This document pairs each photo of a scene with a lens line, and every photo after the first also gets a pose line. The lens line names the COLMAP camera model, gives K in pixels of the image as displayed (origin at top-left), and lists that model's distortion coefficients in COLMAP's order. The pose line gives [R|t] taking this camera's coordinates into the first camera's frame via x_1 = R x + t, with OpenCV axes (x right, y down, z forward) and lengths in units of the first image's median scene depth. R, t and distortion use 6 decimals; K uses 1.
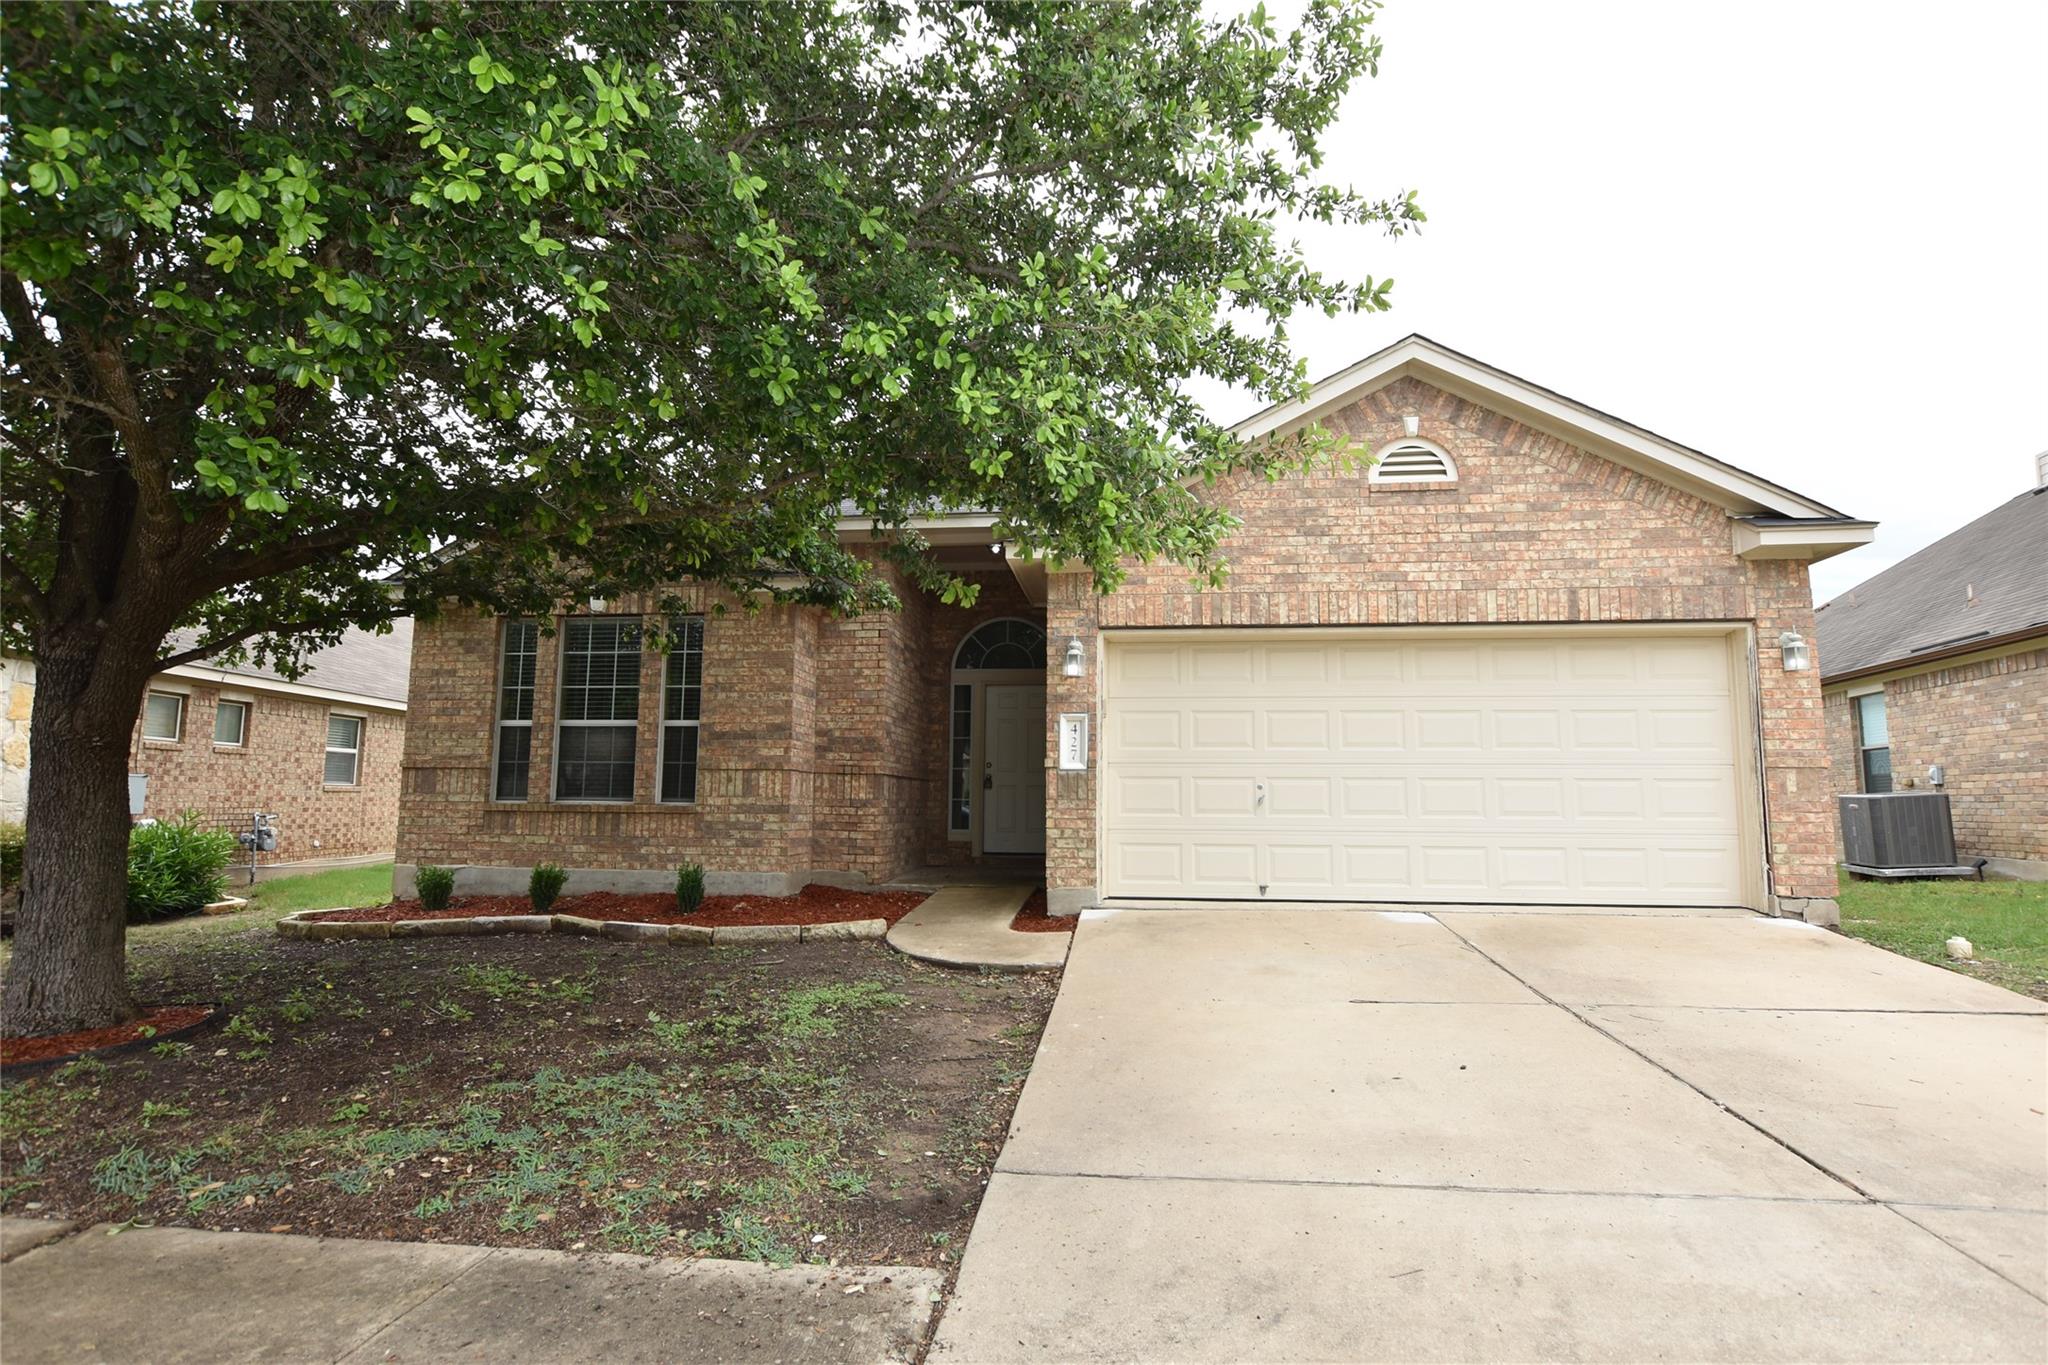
lens RADIAL K [[1012.0, 0, 1023.6], [0, 1012.0, 684.1], [0, 0, 1]] dist [-0.023833, 0.003314]
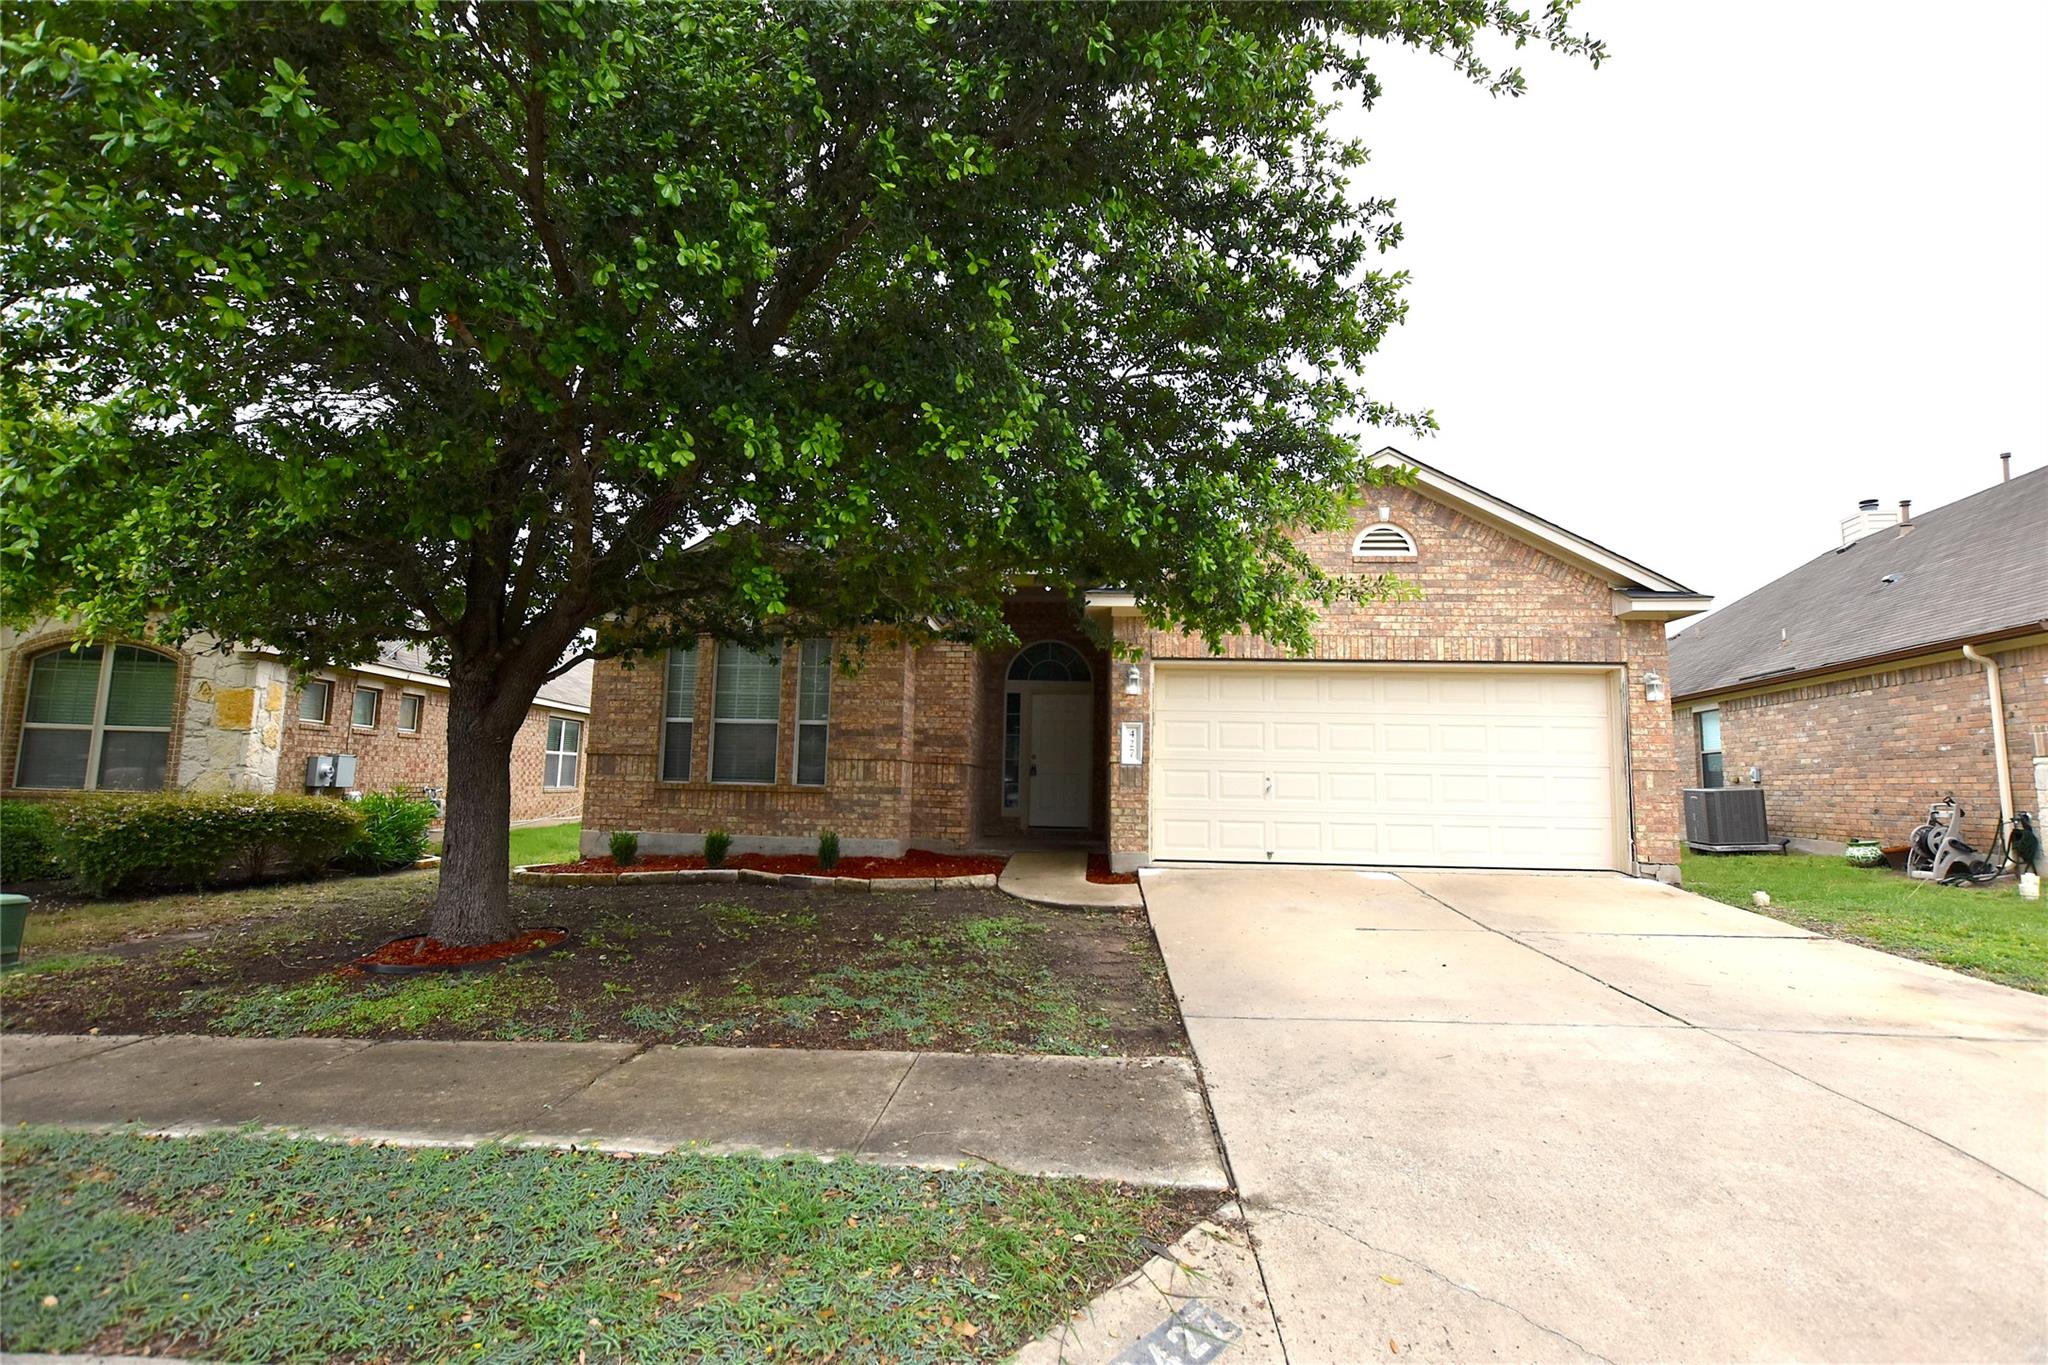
lens RADIAL K [[904.8, 0, 1023.3], [0, 904.8, 681.1], [0, 0, 1]] dist [-0.028410, 0.001828]
pose [[0.998822, 0.018331, 0.044921, -0.156705], [-0.018493, 0.999824, 0.003185, -0.027879], [-0.044855, -0.004012, 0.998985, -0.196224]]
